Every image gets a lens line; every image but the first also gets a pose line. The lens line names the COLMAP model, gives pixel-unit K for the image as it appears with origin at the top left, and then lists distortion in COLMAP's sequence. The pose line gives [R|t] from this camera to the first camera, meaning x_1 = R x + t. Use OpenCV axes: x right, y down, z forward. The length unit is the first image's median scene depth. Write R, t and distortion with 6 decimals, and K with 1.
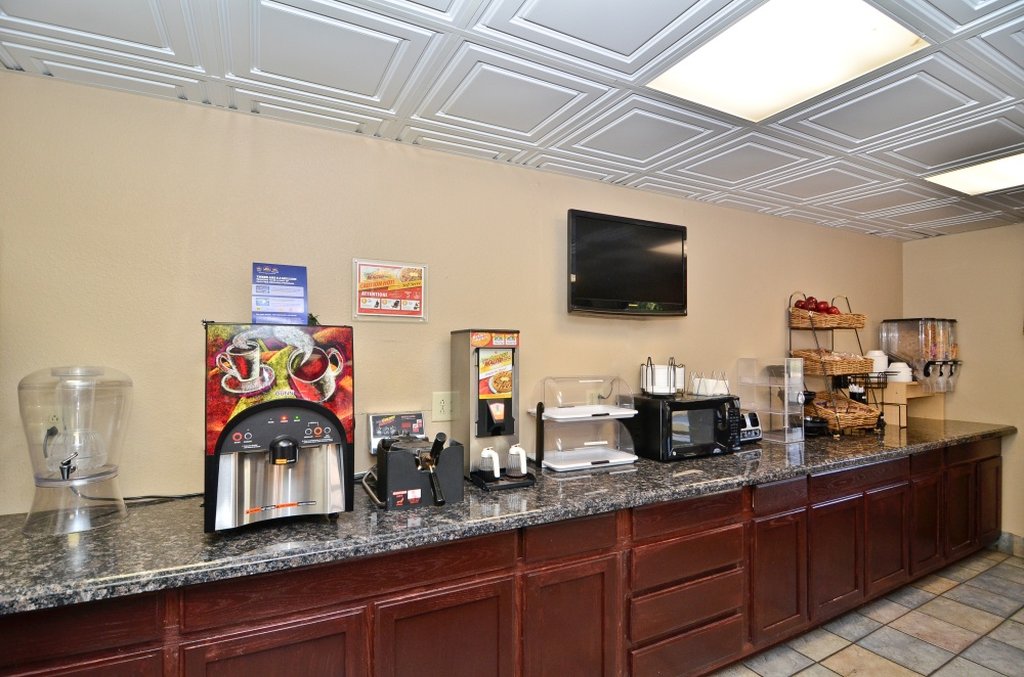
lens RADIAL K [[507.3, 0, 527.6], [0, 507.3, 338.3], [0, 0, 1]] dist [-0.003121, -0.000914]
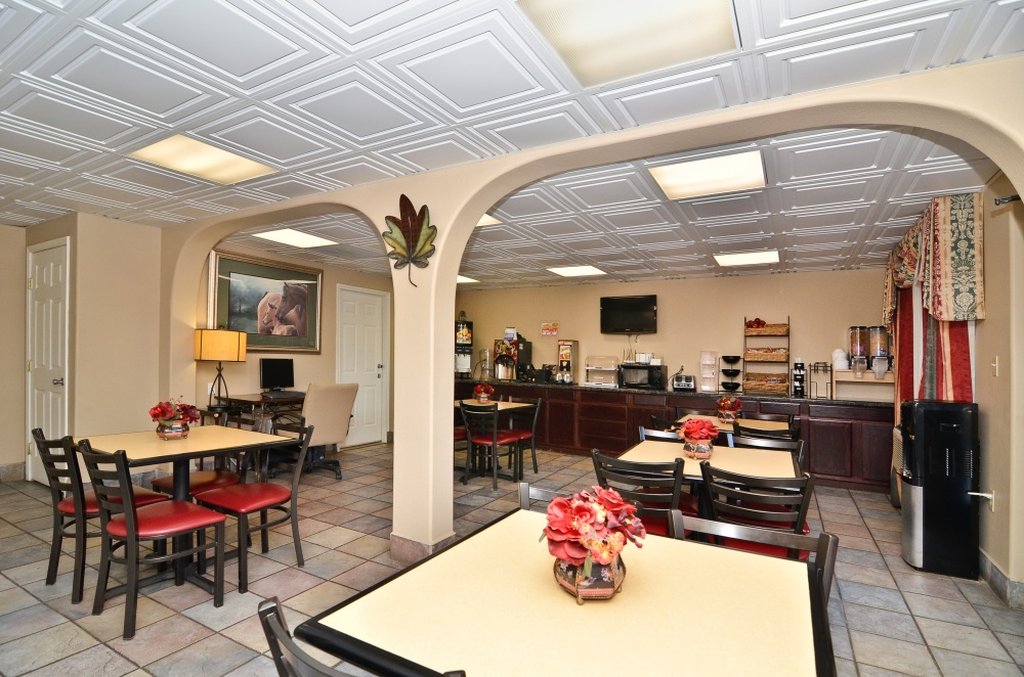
lens RADIAL K [[497.2, 0, 510.4], [0, 497.2, 320.3], [0, 0, 1]] dist [0.000480, -0.055771]
pose [[0.525999, -0.038516, -0.849612, 2.199691], [0.008502, 0.999162, -0.040032, -0.014189], [0.850442, 0.013834, 0.525886, -0.912866]]
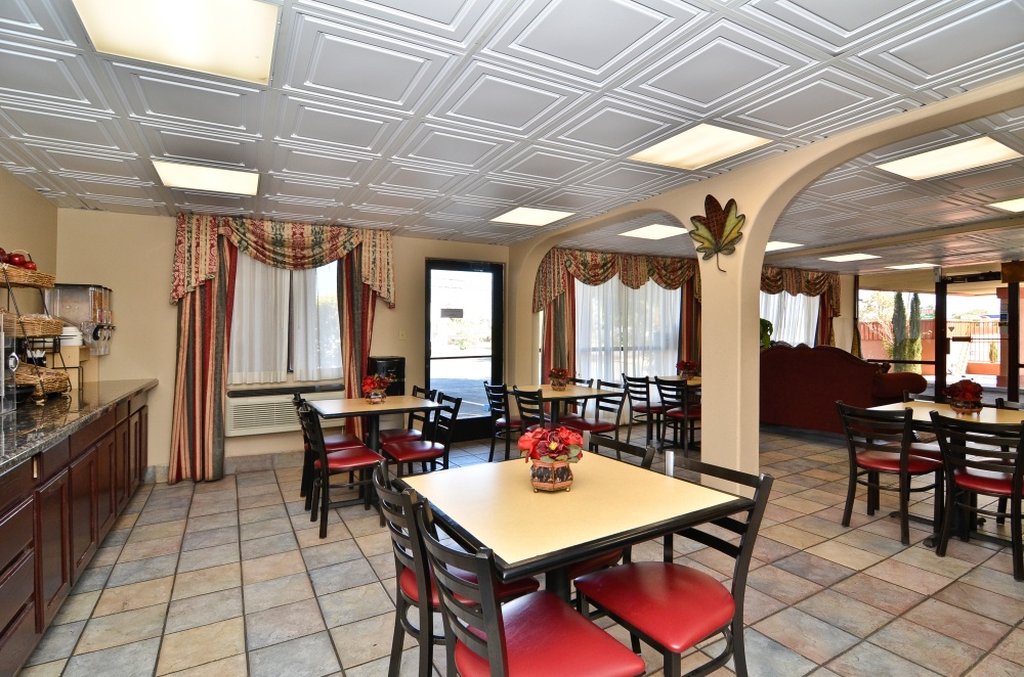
lens RADIAL K [[507.3, 0, 527.6], [0, 507.3, 338.3], [0, 0, 1]] dist [-0.003121, -0.000914]
pose [[-0.028623, -0.009711, 0.999543, -0.457641], [-0.011178, 0.999893, 0.009394, 0.079534], [-0.999528, -0.010904, -0.028728, 0.192115]]
